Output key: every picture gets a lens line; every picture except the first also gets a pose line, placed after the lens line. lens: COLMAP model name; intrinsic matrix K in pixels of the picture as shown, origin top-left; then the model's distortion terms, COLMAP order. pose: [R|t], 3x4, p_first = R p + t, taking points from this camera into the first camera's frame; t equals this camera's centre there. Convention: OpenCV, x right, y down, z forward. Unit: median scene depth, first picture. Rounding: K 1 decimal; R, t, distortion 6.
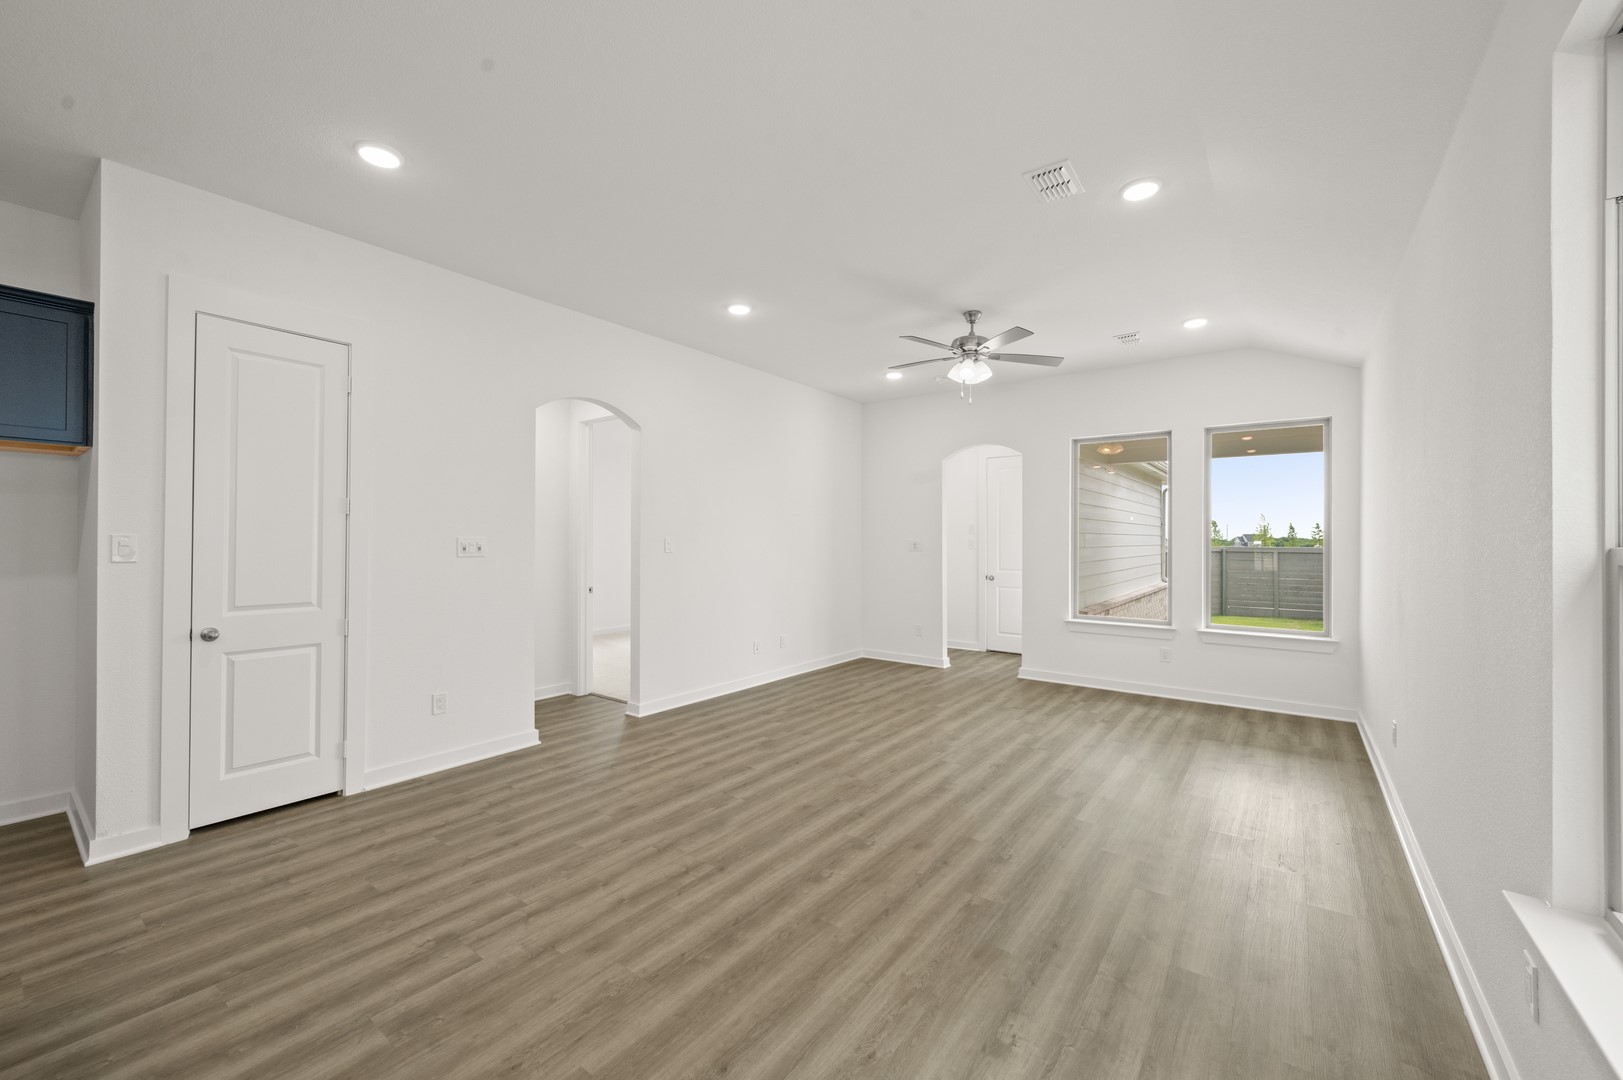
lens RADIAL K [[638.0, 0, 813.4], [0, 638.0, 536.5], [0, 0, 1]] dist [0.000212, 0.000380]
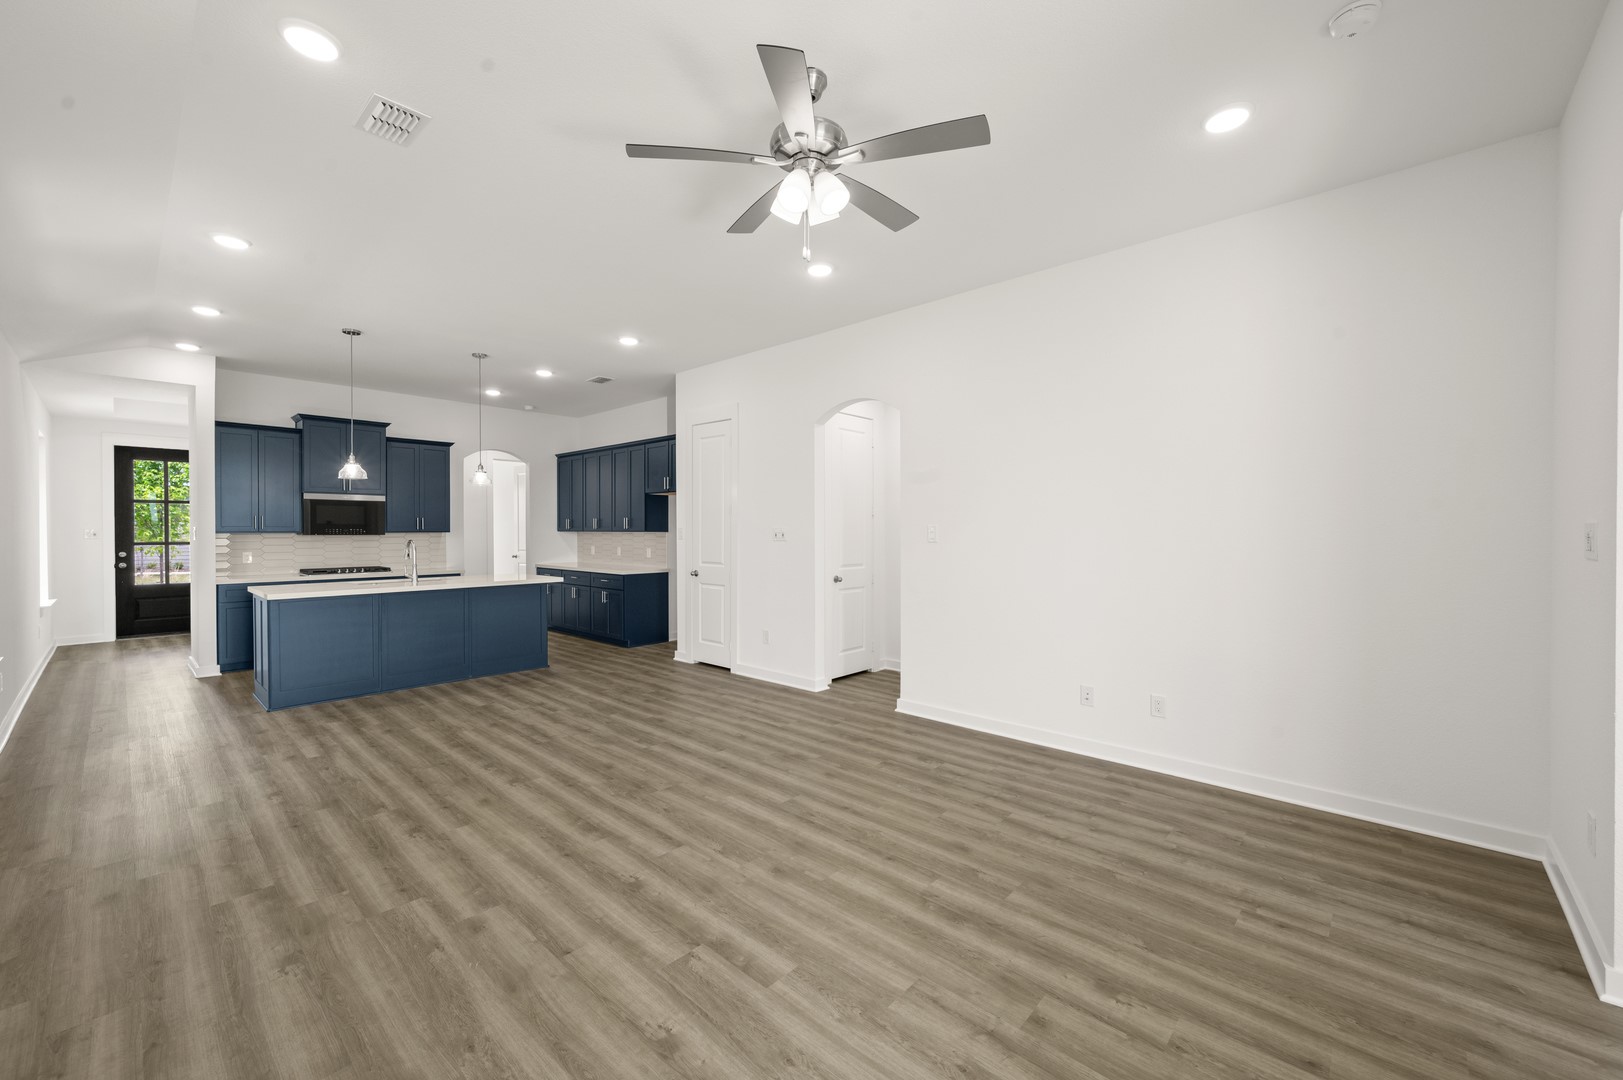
lens RADIAL K [[638.0, 0, 813.4], [0, 638.0, 536.5], [0, 0, 1]] dist [0.000212, 0.000380]
pose [[-0.101307, 0.007493, -0.994827, 1.027144], [0.007595, 0.999948, 0.006759, 0.015556], [0.994826, -0.006871, -0.101358, 1.426367]]
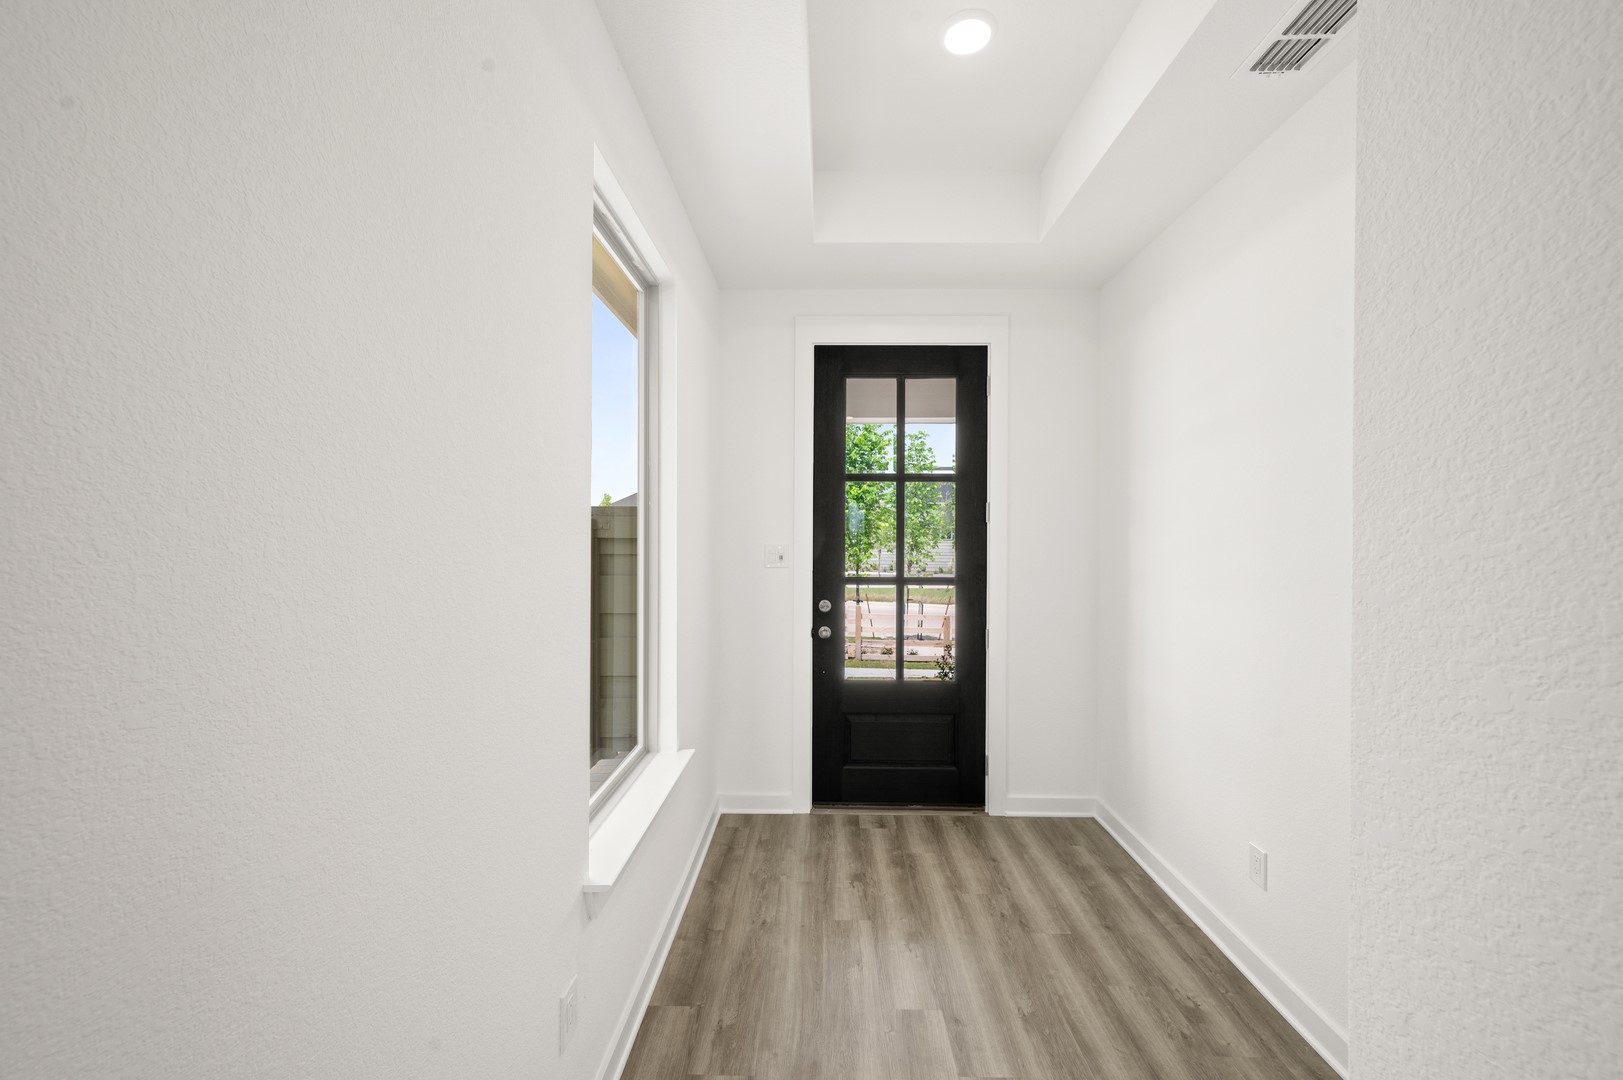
lens RADIAL K [[638.0, 0, 813.4], [0, 638.0, 536.5], [0, 0, 1]] dist [0.000212, 0.000380]
pose [[-0.806812, -0.005830, -0.590780, -0.460372], [-0.005516, 0.999982, -0.002335, -0.024481], [0.590783, 0.001375, -0.806830, -0.564533]]
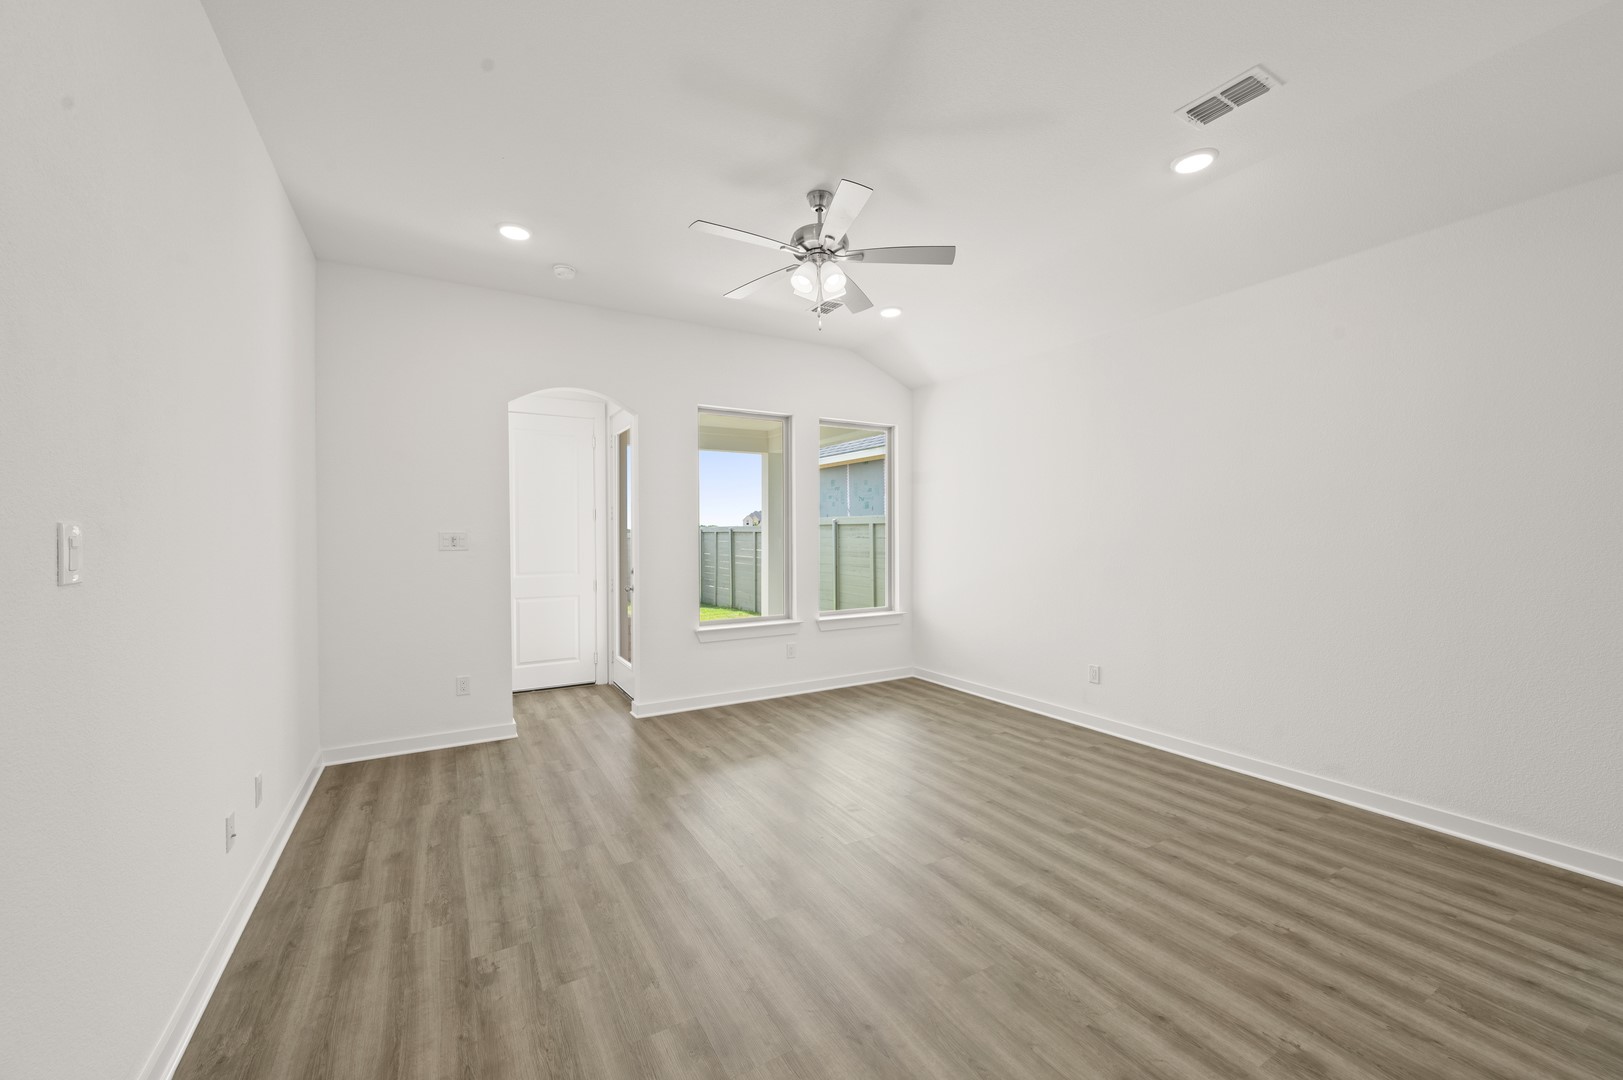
lens RADIAL K [[638.0, 0, 813.4], [0, 638.0, 536.5], [0, 0, 1]] dist [0.000212, 0.000380]
pose [[0.388585, -0.011340, 0.921343, -0.521108], [0.001404, 0.999930, 0.011716, 0.007142], [-0.921412, -0.003259, 0.388573, 1.003049]]
